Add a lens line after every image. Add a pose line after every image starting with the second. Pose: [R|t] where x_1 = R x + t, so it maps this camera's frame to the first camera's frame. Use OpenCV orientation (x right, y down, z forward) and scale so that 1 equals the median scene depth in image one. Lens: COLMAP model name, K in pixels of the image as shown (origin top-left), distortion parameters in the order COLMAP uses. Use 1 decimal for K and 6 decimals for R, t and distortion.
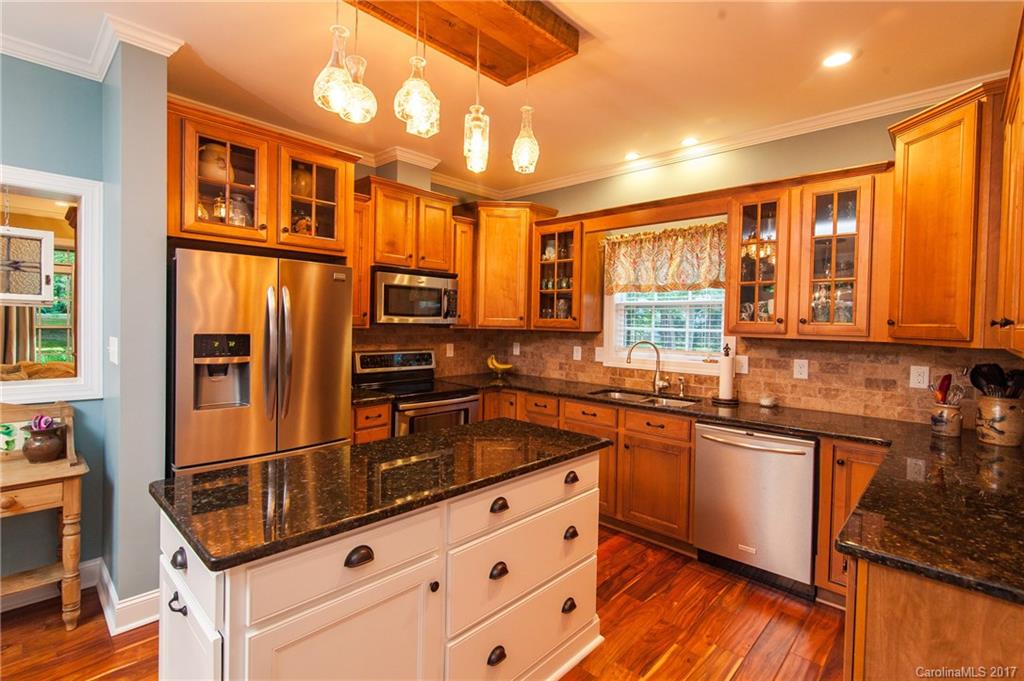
lens RADIAL K [[474.5, 0, 501.0], [0, 474.5, 334.3], [0, 0, 1]] dist [0.006291, -0.002122]
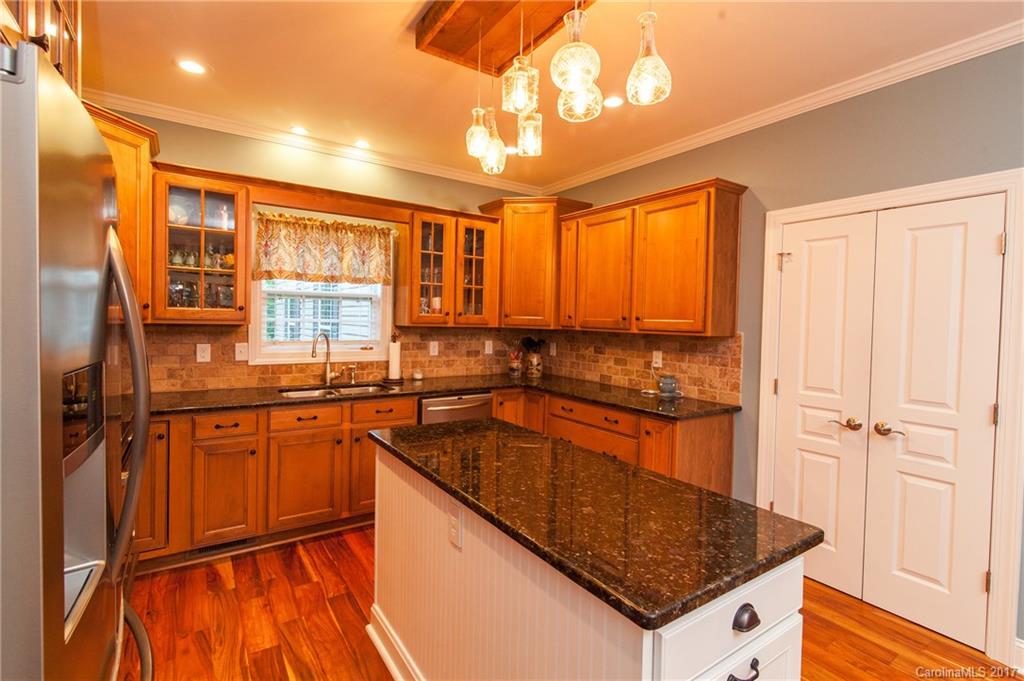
lens RADIAL K [[474.5, 0, 502.0], [0, 474.5, 334.2], [0, 0, 1]] dist [0.006291, -0.002122]
pose [[0.217914, -0.043759, 0.974986, -0.559540], [0.010187, 0.999042, 0.042562, -0.020604], [-0.975915, 0.000658, 0.218151, 0.435276]]
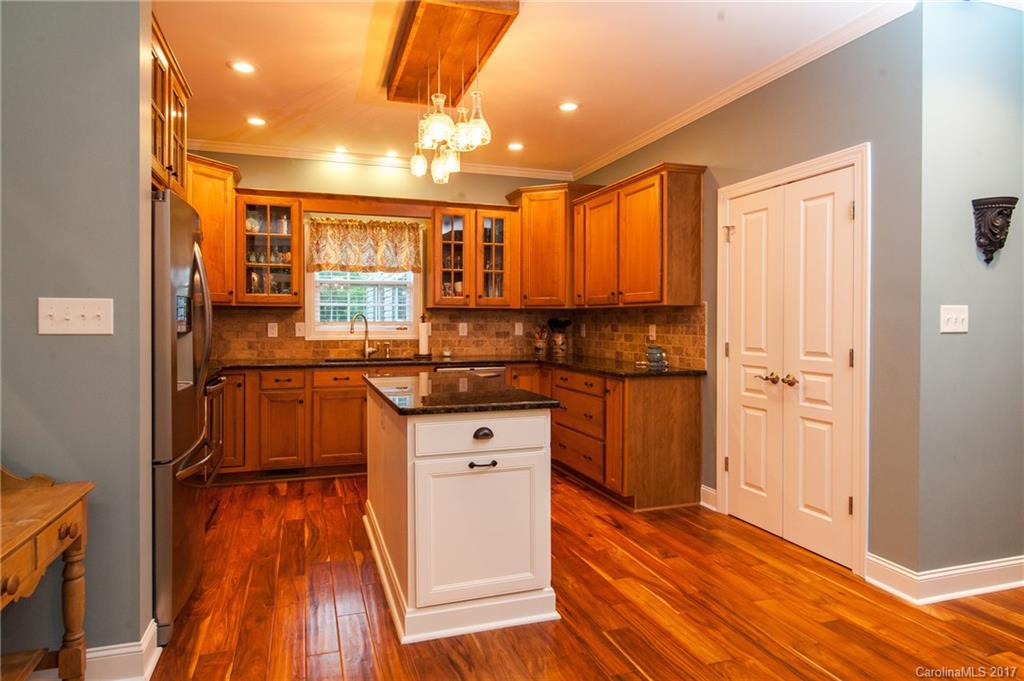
lens RADIAL K [[606.2, 0, 500.8], [0, 606.2, 331.6], [0, 0, 1]] dist [0.012871, 0.001743]
pose [[0.467762, -0.033162, 0.883232, -0.851960], [0.032039, 0.999275, 0.020551, 0.038102], [-0.883274, 0.018685, 0.468485, 0.001195]]
